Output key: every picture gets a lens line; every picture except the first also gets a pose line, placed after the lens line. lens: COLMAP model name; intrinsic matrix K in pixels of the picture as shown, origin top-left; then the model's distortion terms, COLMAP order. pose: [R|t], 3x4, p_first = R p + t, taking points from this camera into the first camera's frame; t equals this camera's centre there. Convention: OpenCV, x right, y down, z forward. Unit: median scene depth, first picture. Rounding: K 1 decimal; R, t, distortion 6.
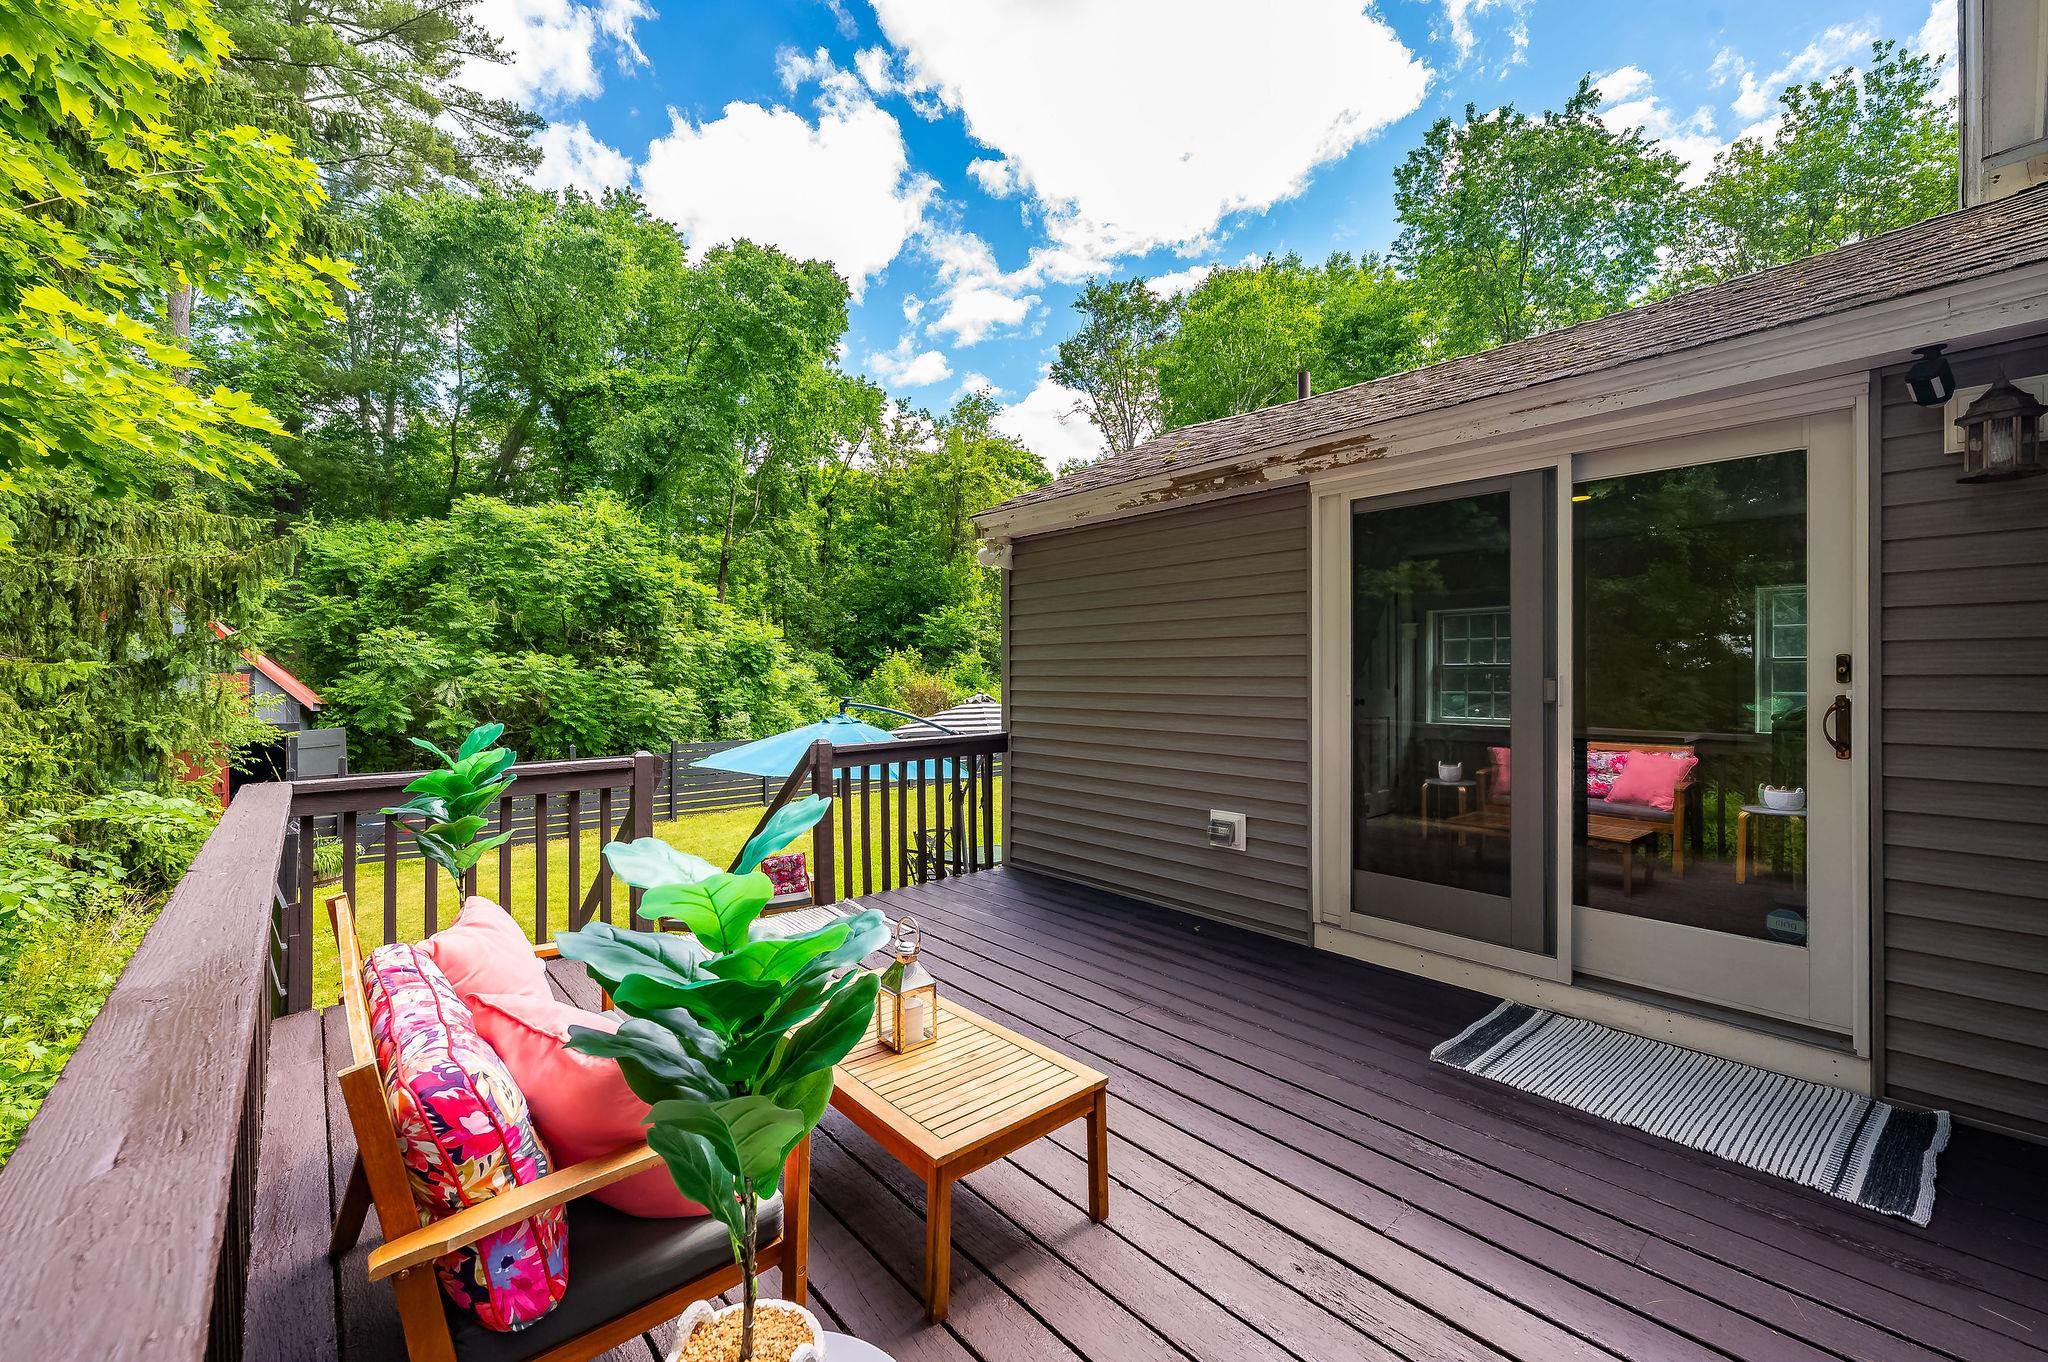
lens RADIAL K [[814.1, 0, 1018.2], [0, 814.1, 682.9], [0, 0, 1]] dist [-0.002118, -0.000148]
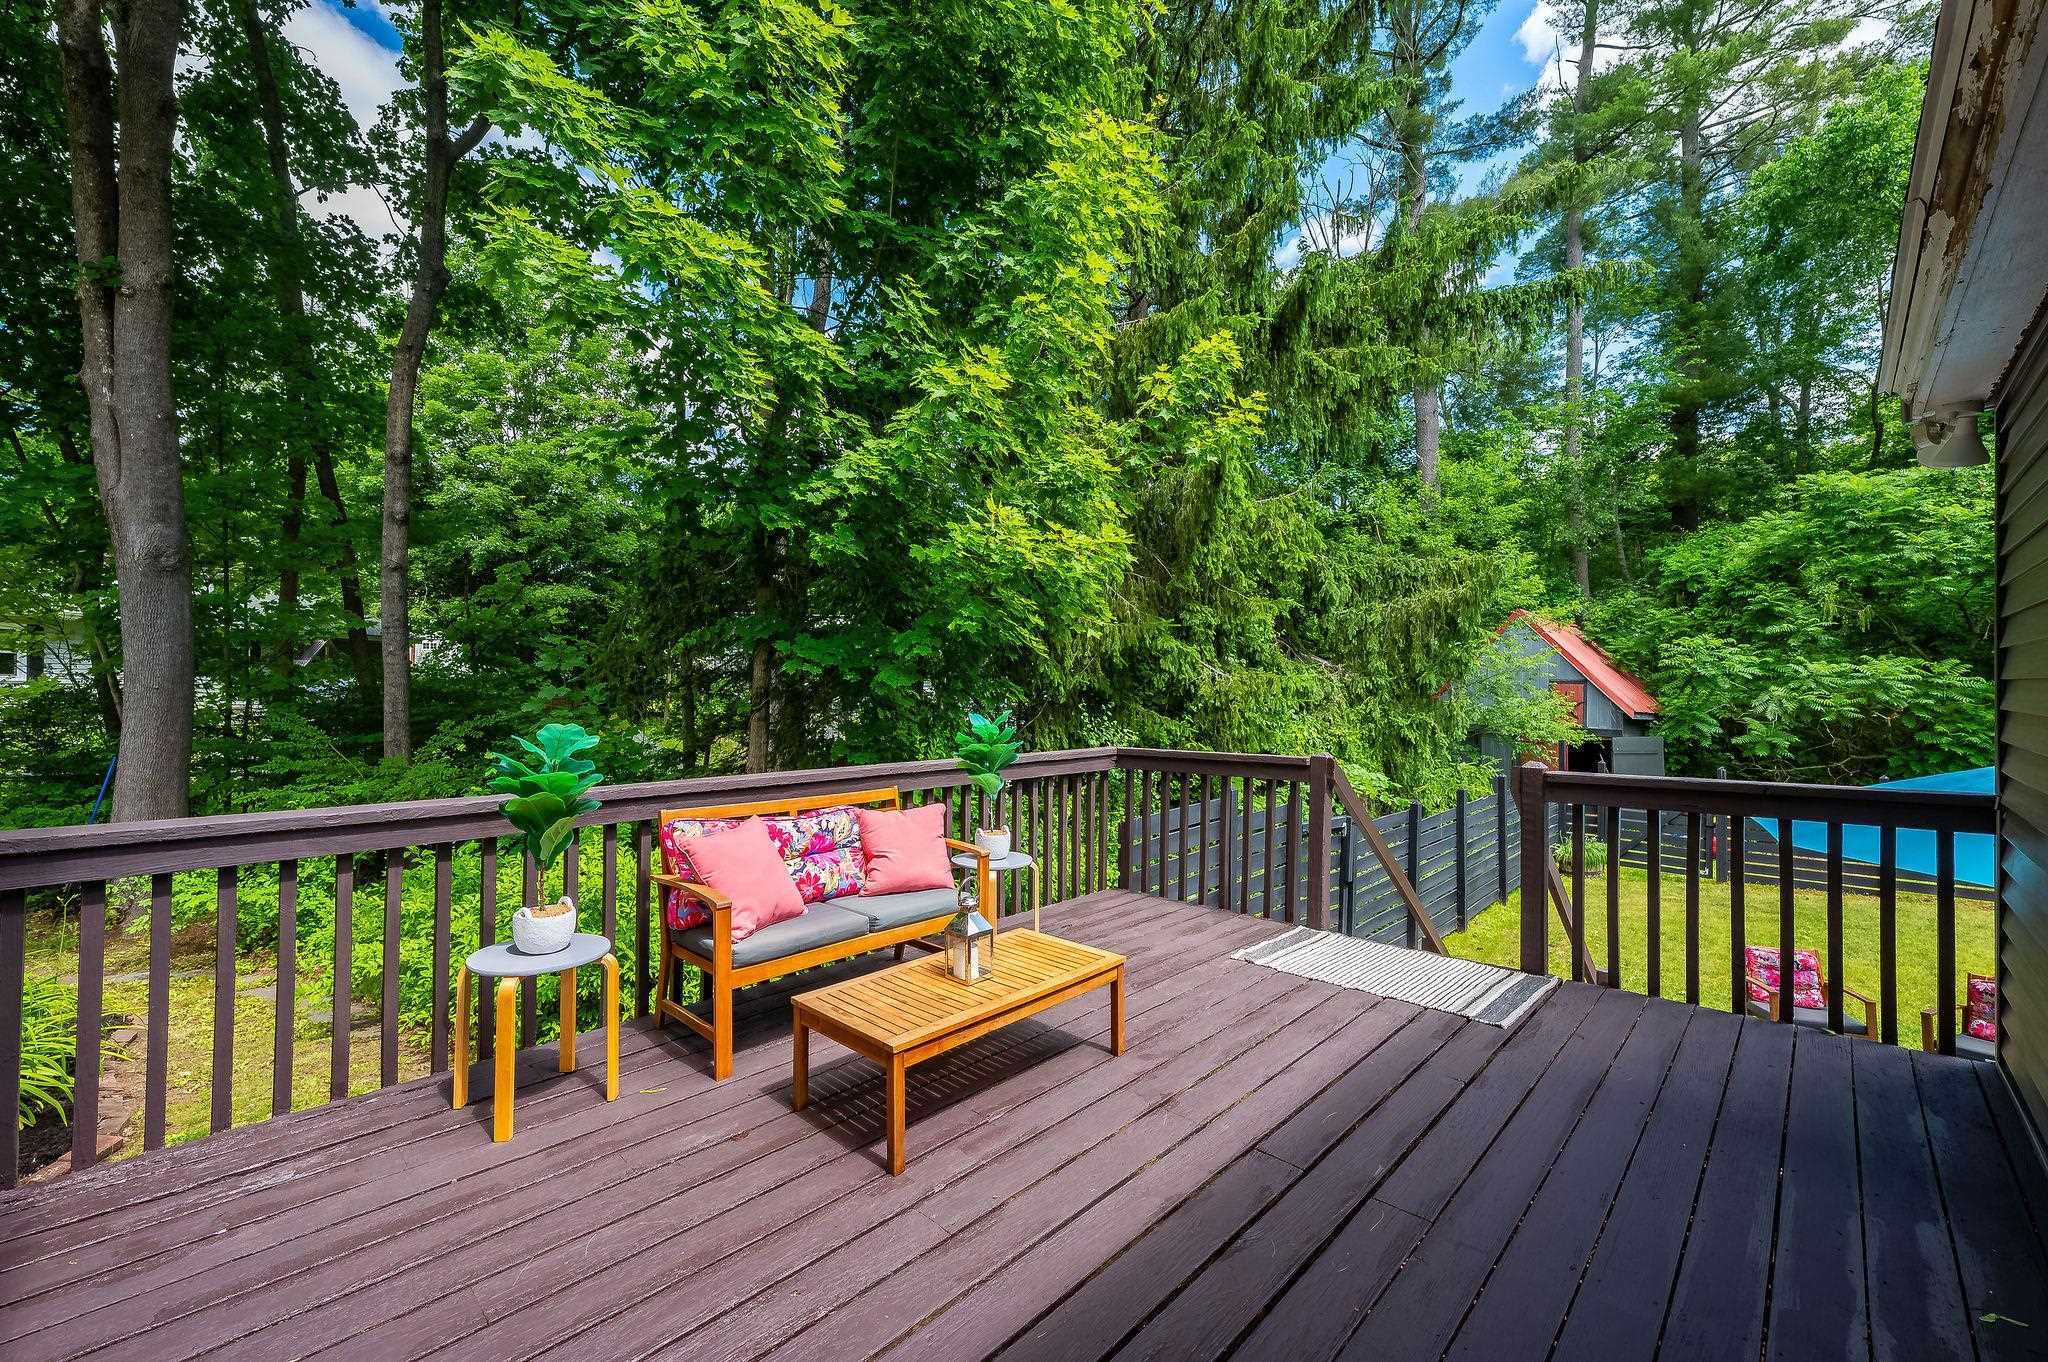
lens RADIAL K [[814.1, 0, 1018.2], [0, 814.1, 682.9], [0, 0, 1]] dist [-0.002118, -0.000148]
pose [[0.070999, -0.005182, -0.997463, 0.124907], [-0.009560, 0.999937, -0.005876, 0.000932], [0.997431, 0.009953, 0.070945, 0.114880]]
